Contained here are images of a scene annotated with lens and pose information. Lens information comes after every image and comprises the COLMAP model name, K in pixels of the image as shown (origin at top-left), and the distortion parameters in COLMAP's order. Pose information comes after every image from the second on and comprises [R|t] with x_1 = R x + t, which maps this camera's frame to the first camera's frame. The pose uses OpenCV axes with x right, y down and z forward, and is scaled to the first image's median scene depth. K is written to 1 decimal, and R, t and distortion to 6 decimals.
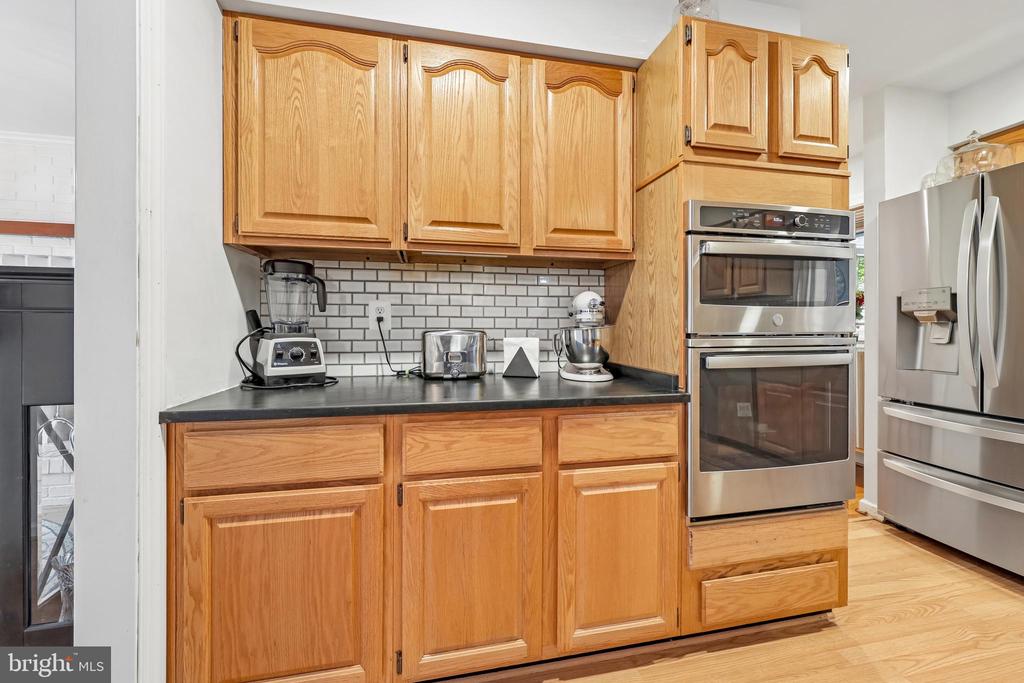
lens RADIAL K [[424.9, 0, 512.7], [0, 424.9, 327.5], [0, 0, 1]] dist [0.000546, 0.000182]
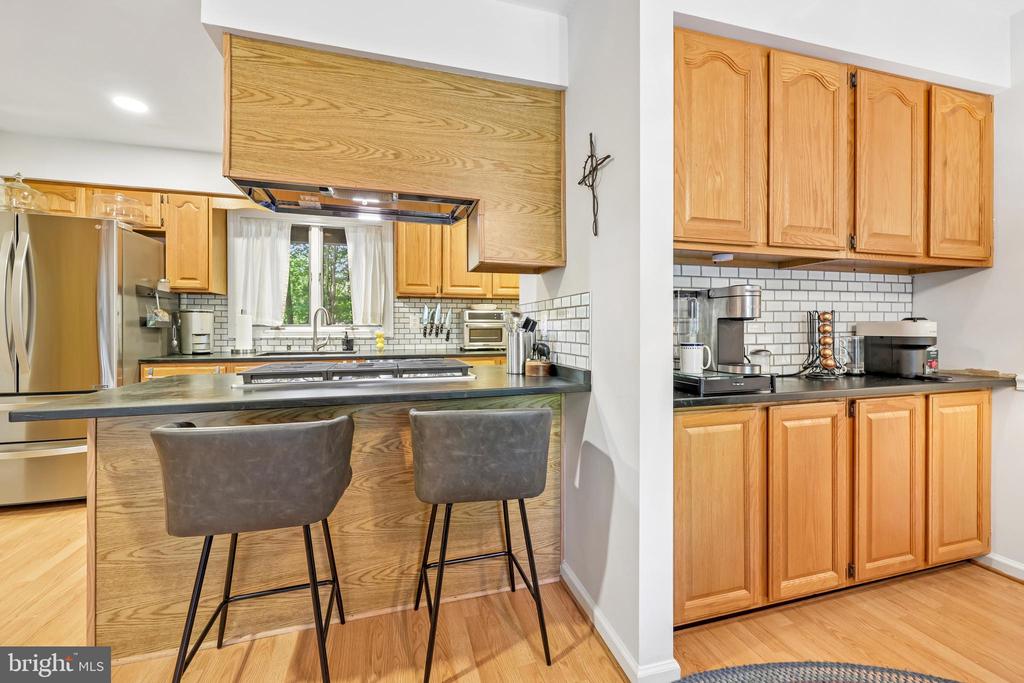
lens RADIAL K [[417.1, 0, 510.4], [0, 417.1, 330.0], [0, 0, 1]] dist [-0.000943, 0.000052]
pose [[-0.060393, -0.003311, 0.998169, -0.302425], [-0.000641, 0.999994, 0.003278, -0.001116], [-0.998174, -0.000442, -0.060395, -0.483144]]
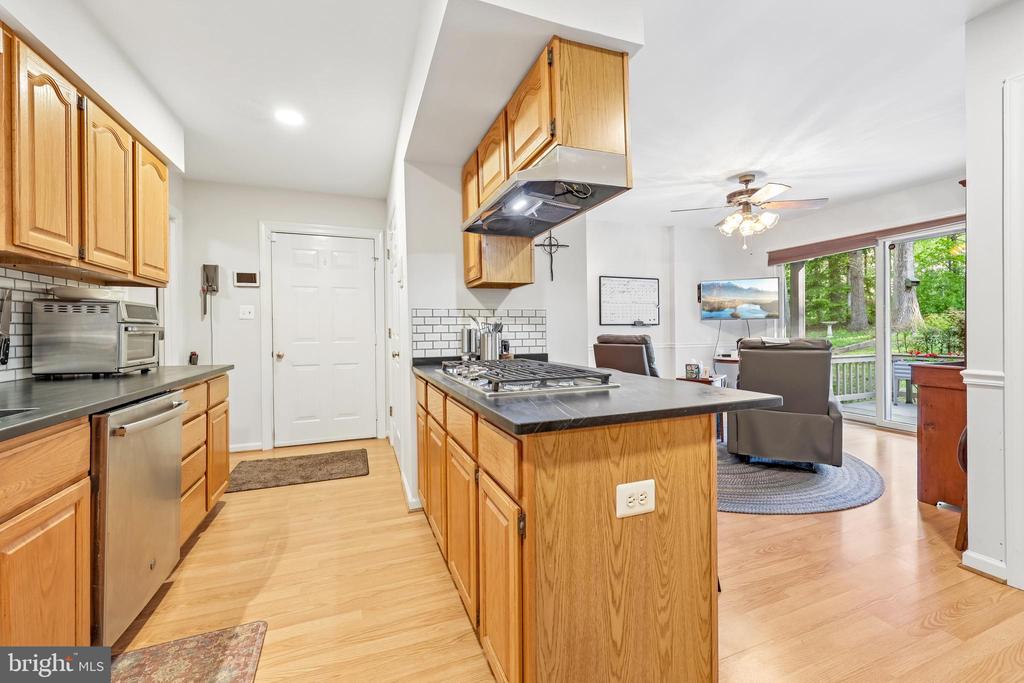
lens RADIAL K [[419.9, 0, 516.5], [0, 419.9, 334.6], [0, 0, 1]] dist [0.000684, 0.000172]
pose [[-0.987053, 0.010957, -0.160021, 0.953034], [0.009395, 0.999901, 0.010512, -0.003247], [0.160120, 0.008872, -0.987058, 0.886844]]
